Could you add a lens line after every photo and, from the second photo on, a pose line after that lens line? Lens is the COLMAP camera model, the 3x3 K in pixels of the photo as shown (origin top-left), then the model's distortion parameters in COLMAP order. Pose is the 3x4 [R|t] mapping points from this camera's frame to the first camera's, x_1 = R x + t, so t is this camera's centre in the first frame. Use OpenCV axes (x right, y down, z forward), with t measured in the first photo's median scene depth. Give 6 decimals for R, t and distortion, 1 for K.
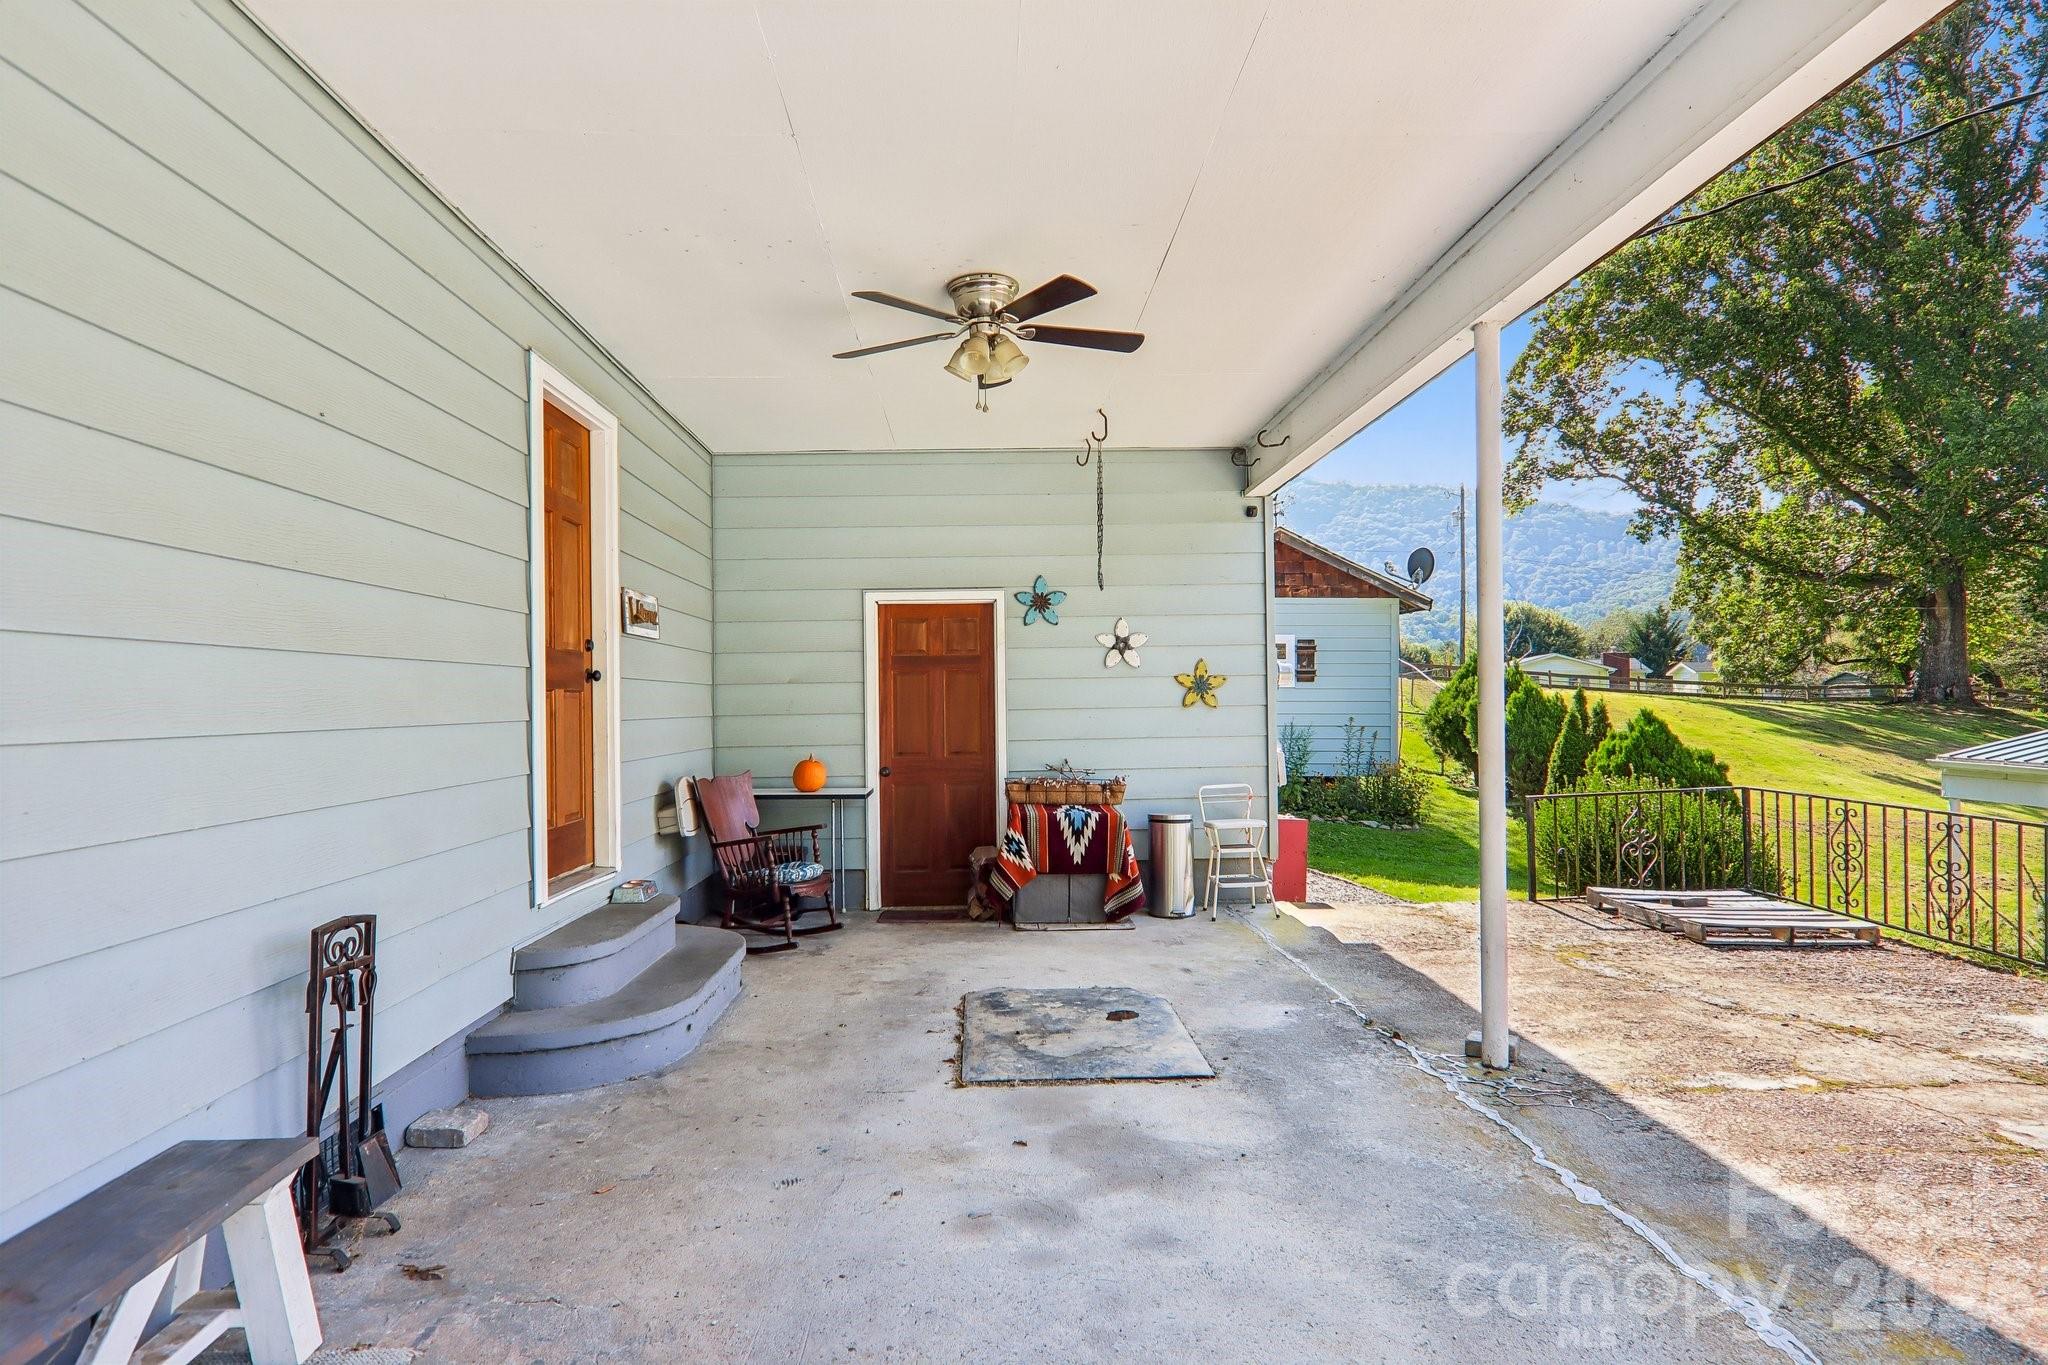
lens RADIAL K [[1129.8, 0, 1029.4], [0, 1129.8, 705.3], [0, 0, 1]] dist [0.004424, -0.019891]
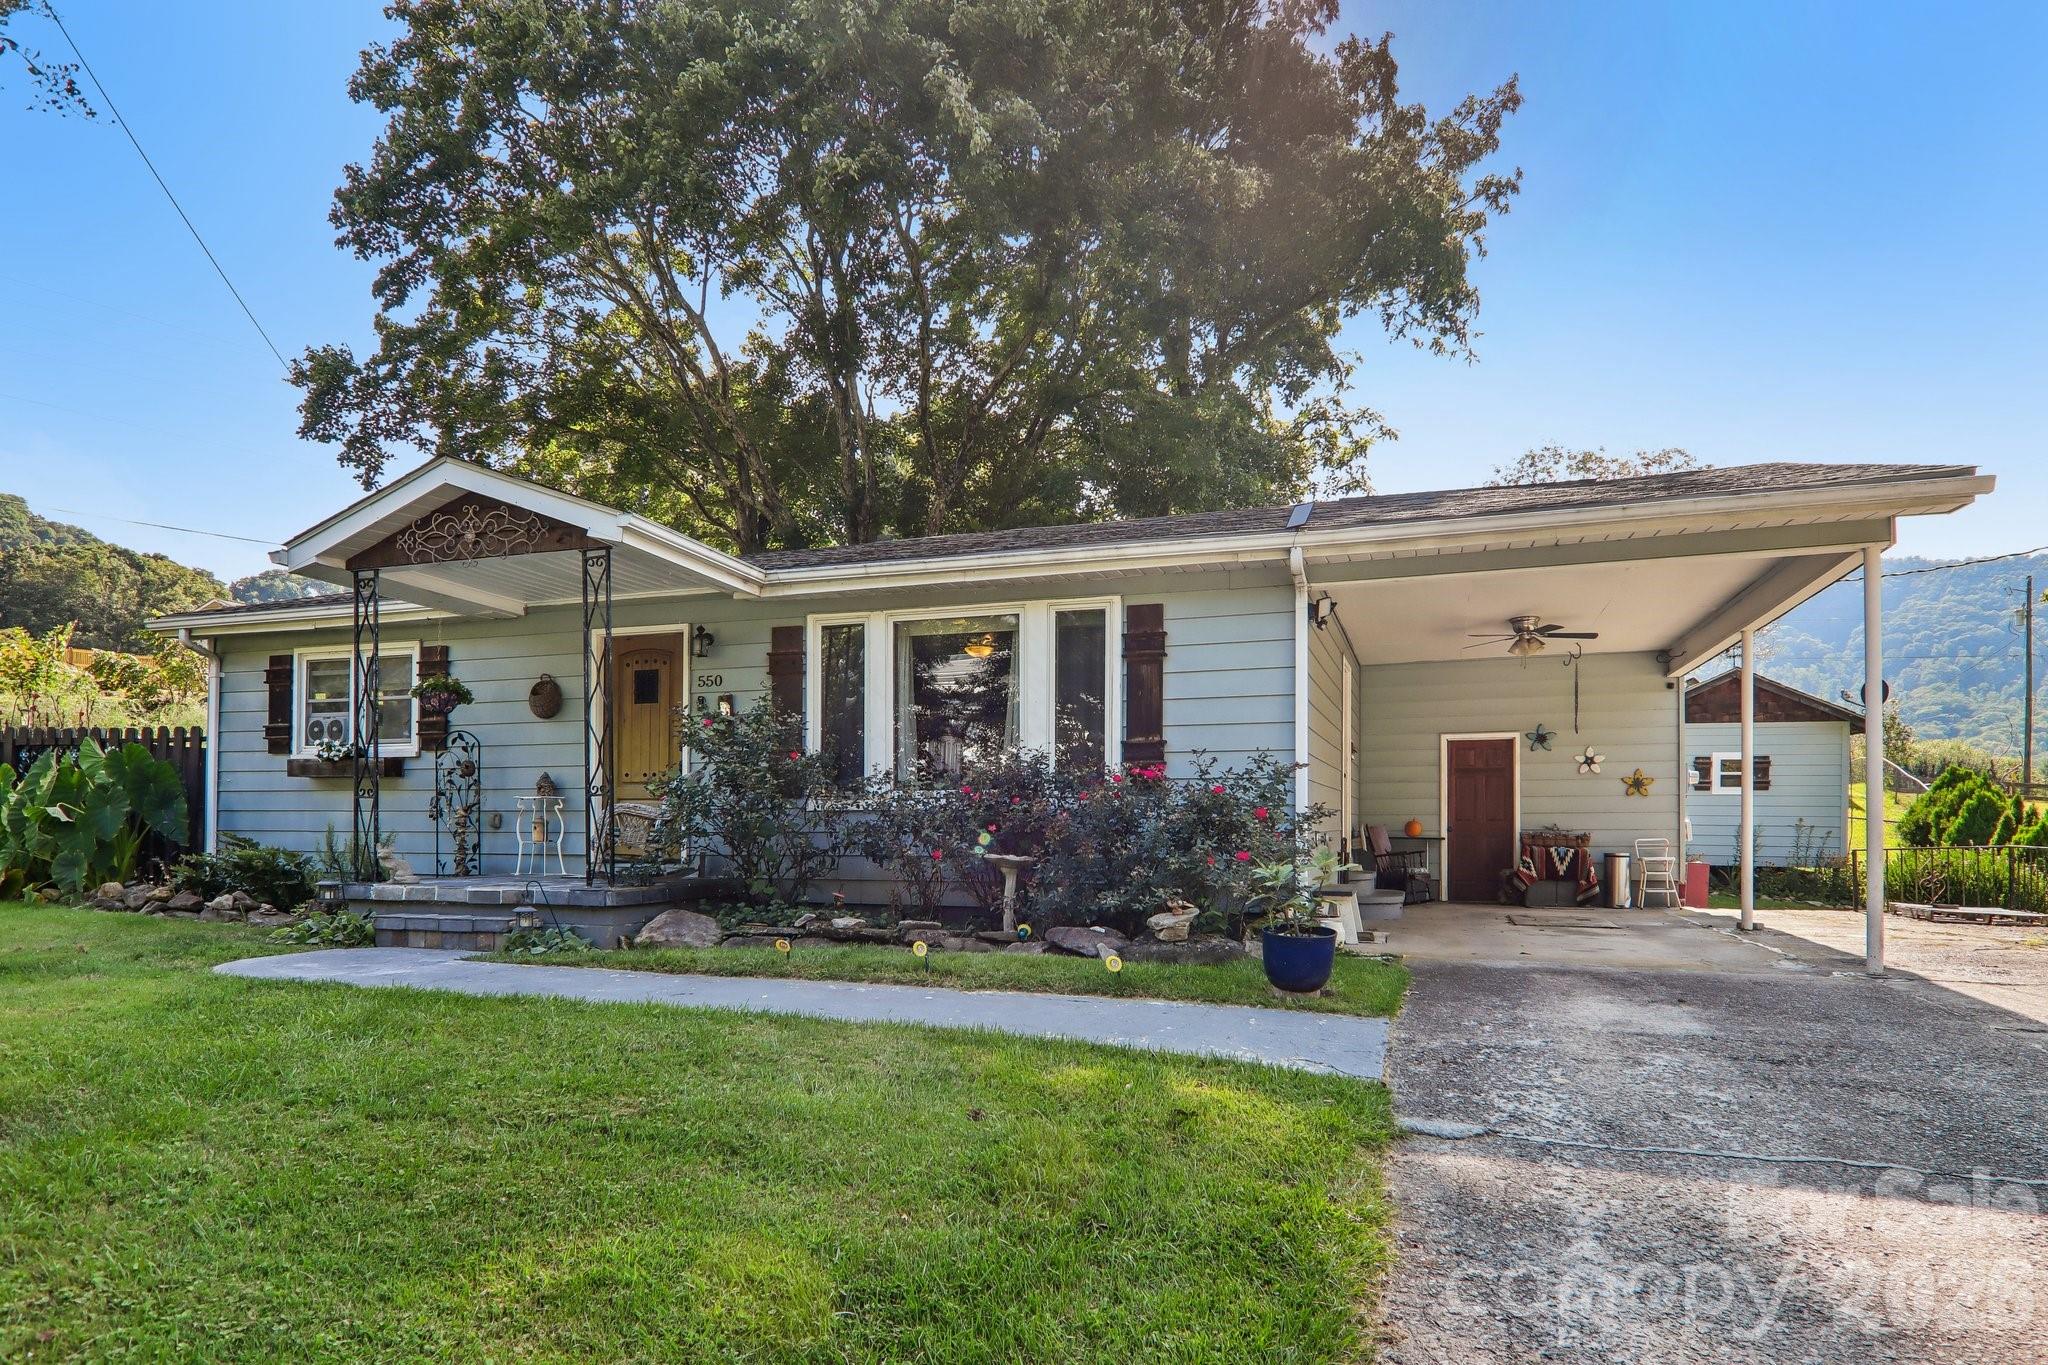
lens RADIAL K [[1182.6, 0, 1034.1], [0, 1182.6, 816.7], [0, 0, 1]] dist [0.000151, -0.001130]
pose [[0.932205, 0.011117, -0.361760, -0.062470], [-0.014112, 0.999885, -0.005639, 0.060087], [0.361655, 0.010362, 0.932254, -1.114062]]
